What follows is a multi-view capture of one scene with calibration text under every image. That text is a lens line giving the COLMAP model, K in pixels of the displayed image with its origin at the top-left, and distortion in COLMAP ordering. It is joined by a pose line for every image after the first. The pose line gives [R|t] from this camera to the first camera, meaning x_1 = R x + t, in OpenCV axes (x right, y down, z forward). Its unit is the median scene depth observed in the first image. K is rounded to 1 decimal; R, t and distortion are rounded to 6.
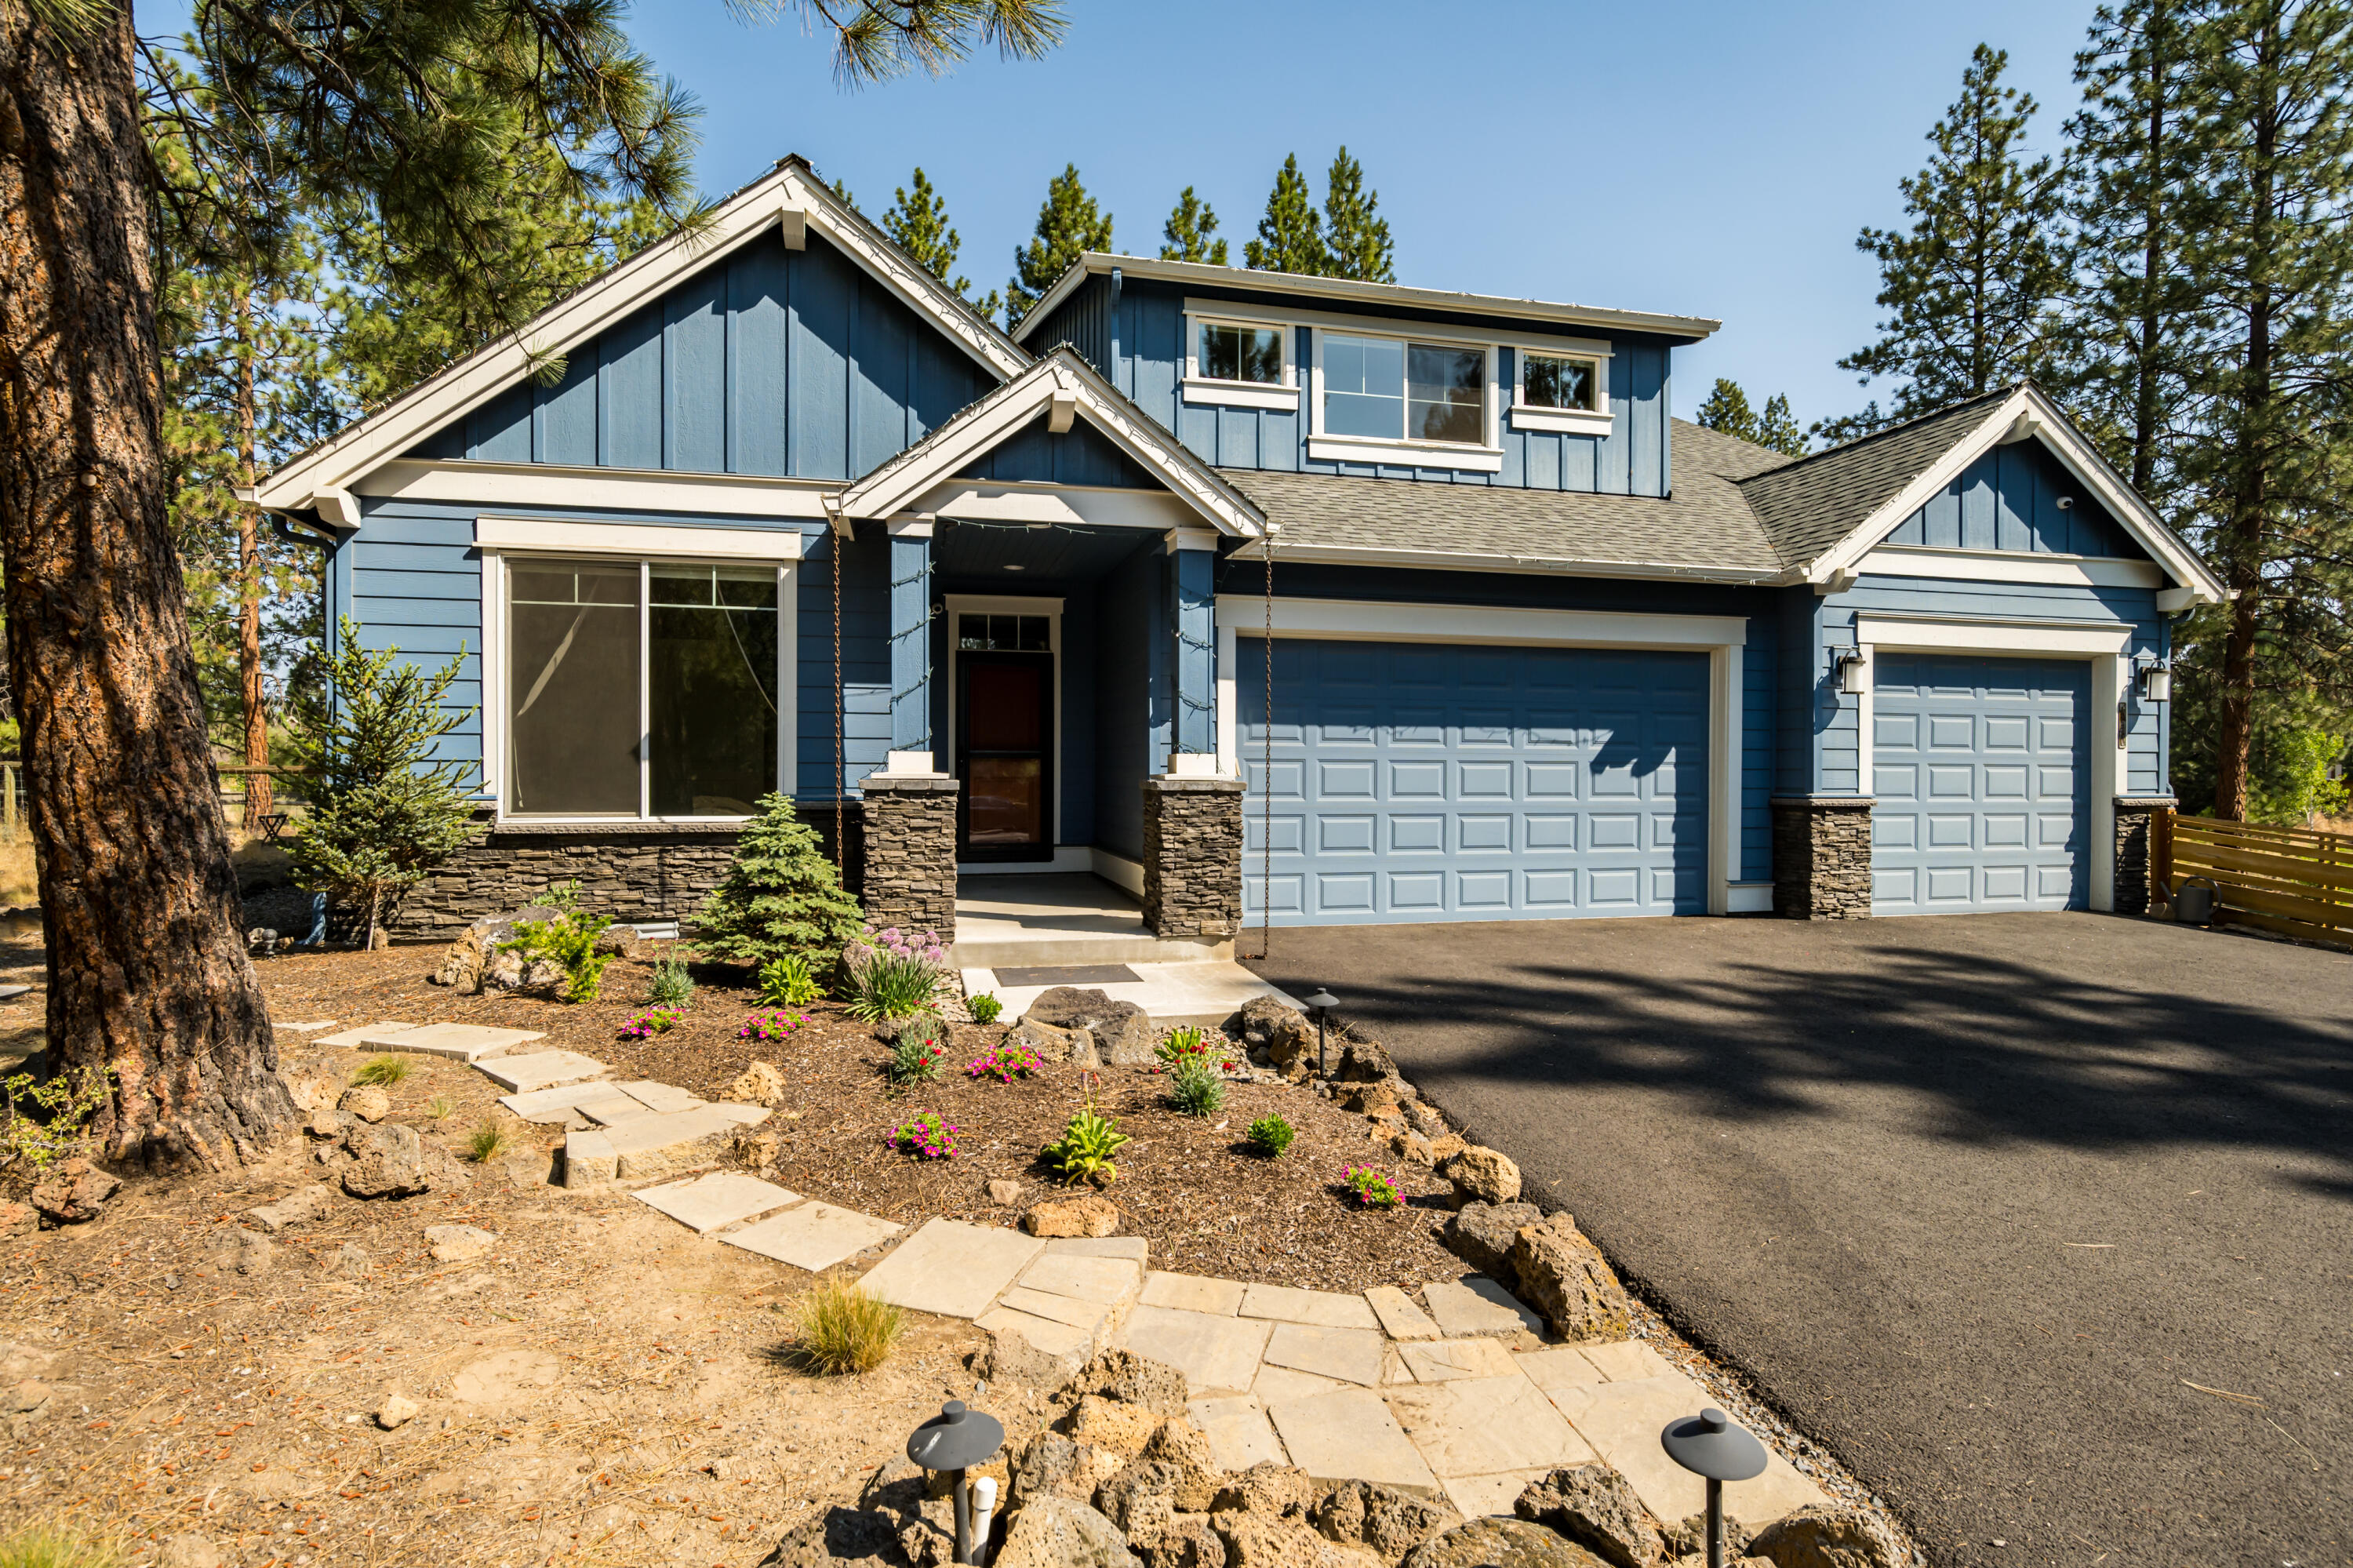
lens RADIAL K [[1183.5, 0, 1172.8], [0, 1183.5, 792.8], [0, 0, 1]] dist [-0.021746, 0.010418]
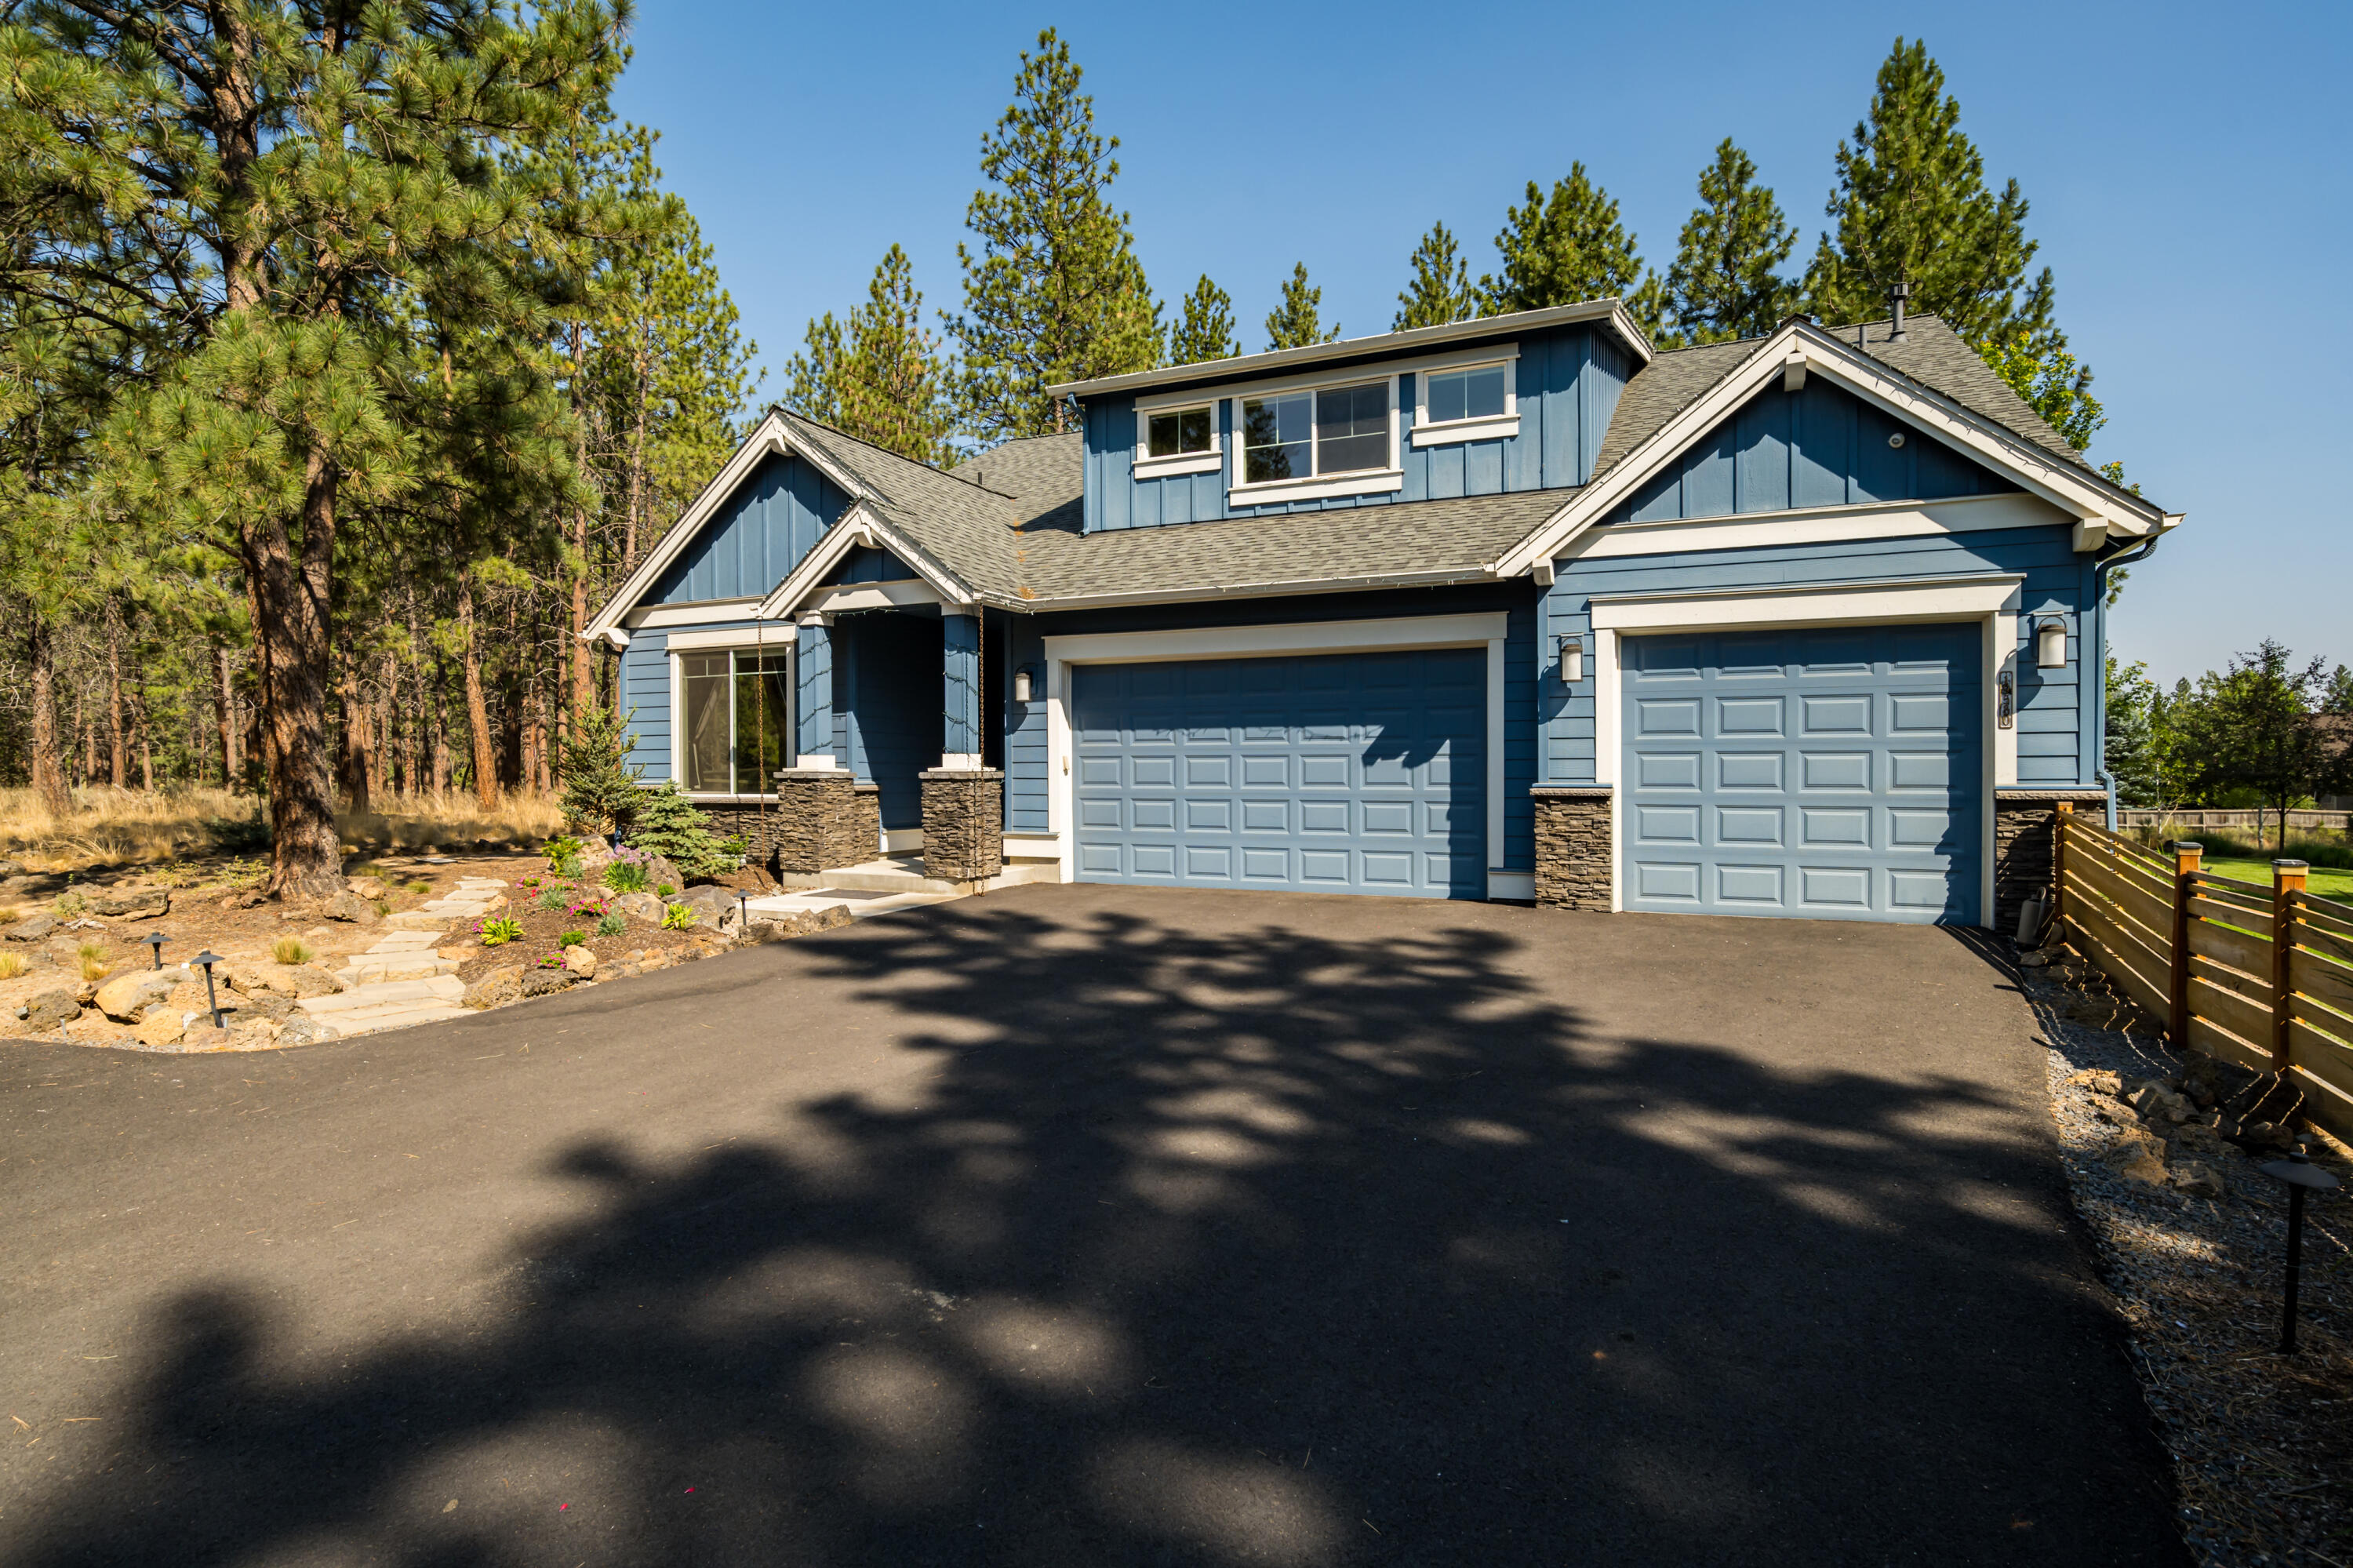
lens RADIAL K [[1190.4, 0, 1182.0], [0, 1190.4, 794.3], [0, 0, 1]] dist [-0.015076, 0.000642]
pose [[0.787056, 0.006220, -0.616850, 0.898704], [-0.005923, 0.999979, 0.002525, 0.009268], [0.616853, 0.001666, 0.787077, 0.010412]]
